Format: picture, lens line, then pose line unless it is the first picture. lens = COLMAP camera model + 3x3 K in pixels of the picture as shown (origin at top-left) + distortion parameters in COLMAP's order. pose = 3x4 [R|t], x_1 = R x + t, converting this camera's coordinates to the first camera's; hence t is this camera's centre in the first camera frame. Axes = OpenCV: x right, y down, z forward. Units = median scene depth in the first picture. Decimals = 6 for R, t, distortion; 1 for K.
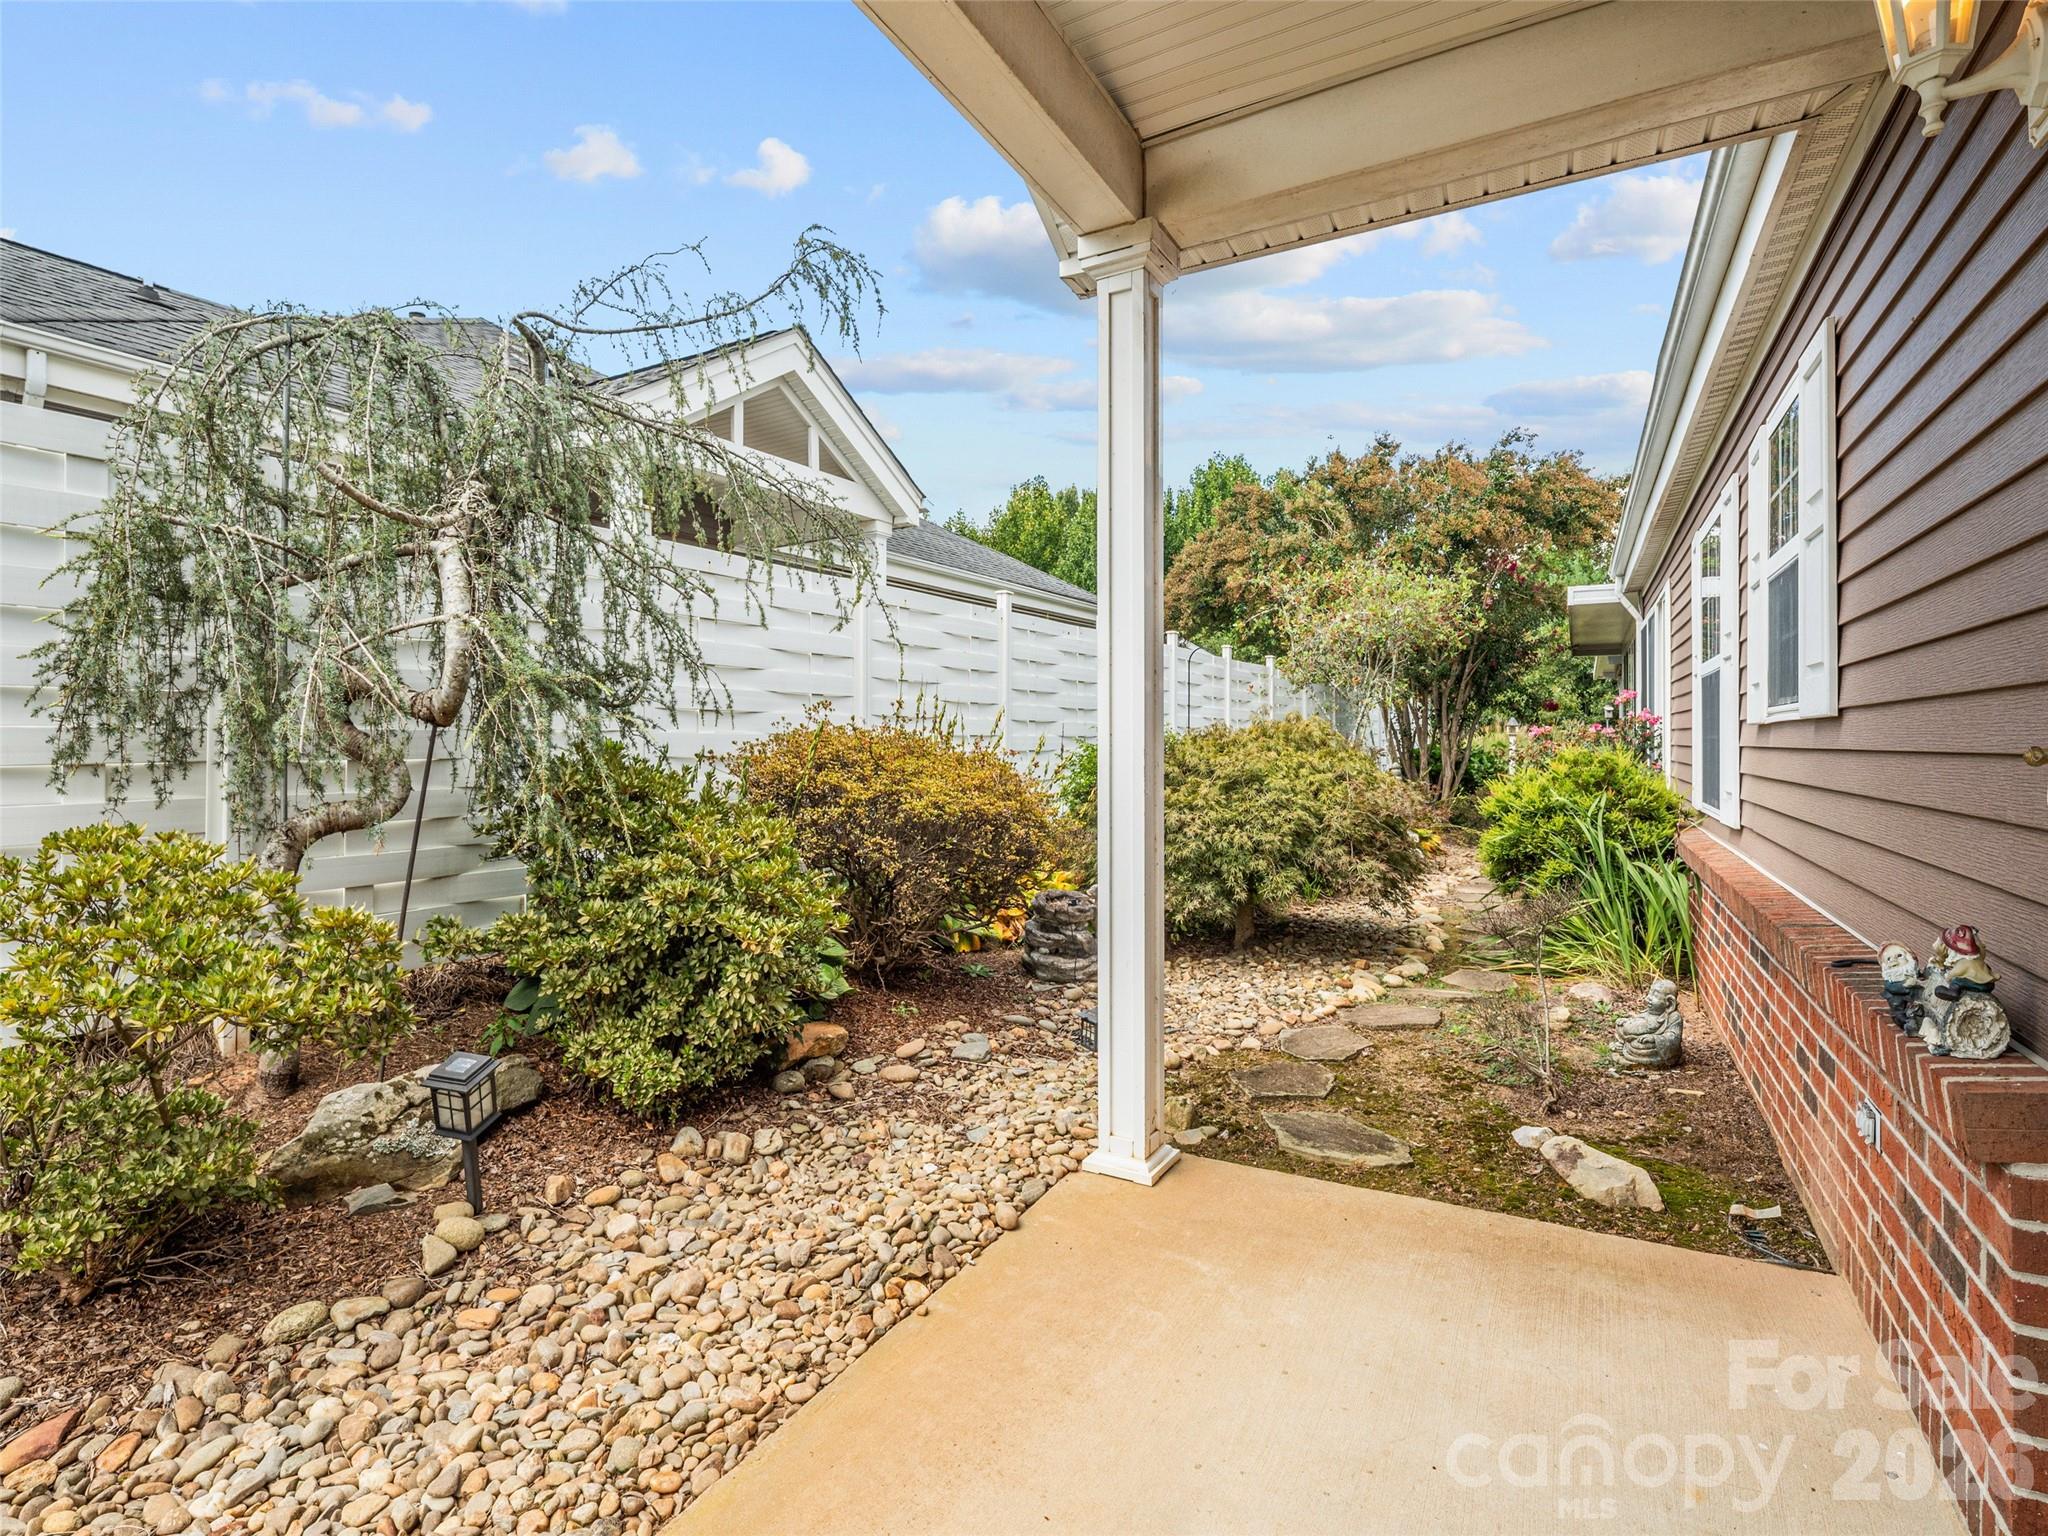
lens RADIAL K [[1016.4, 0, 1002.0], [0, 1016.4, 750.8], [0, 0, 1]] dist [0.001539, 0.000183]
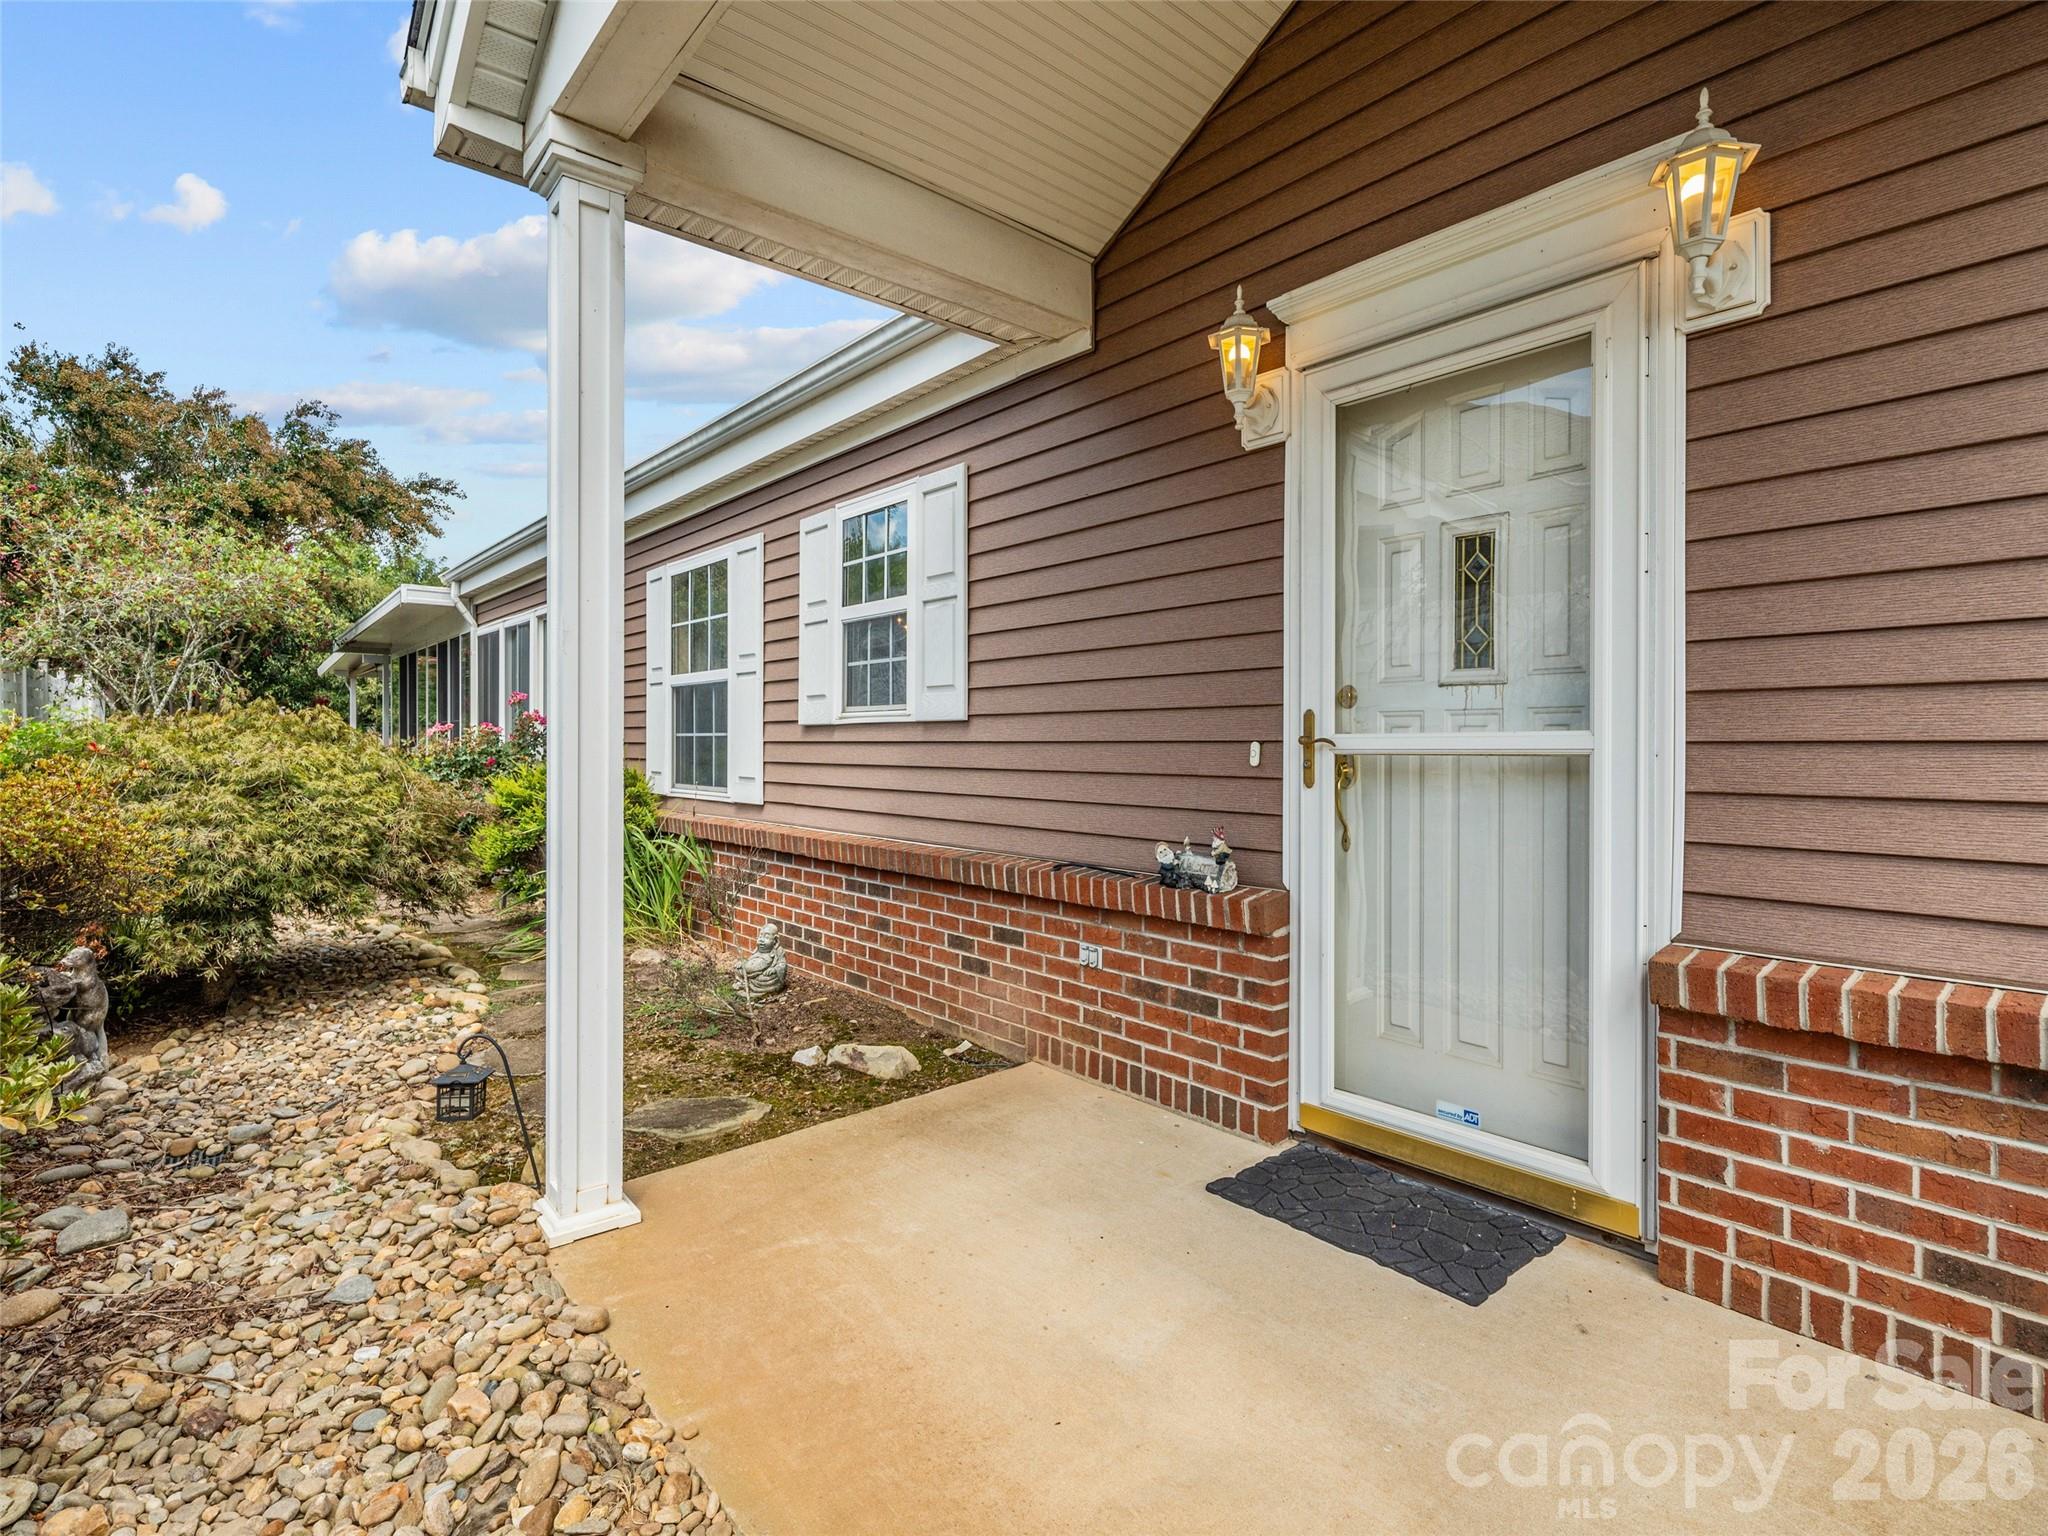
lens RADIAL K [[1005.4, 0, 1001.3], [0, 1005.4, 763.7], [0, 0, 1]] dist [0.000722, -0.000087]
pose [[0.348840, -0.015609, 0.937052, -0.521283], [0.004278, 0.999877, 0.015063, 0.007168], [-0.937172, -0.001245, 0.348865, 0.350578]]
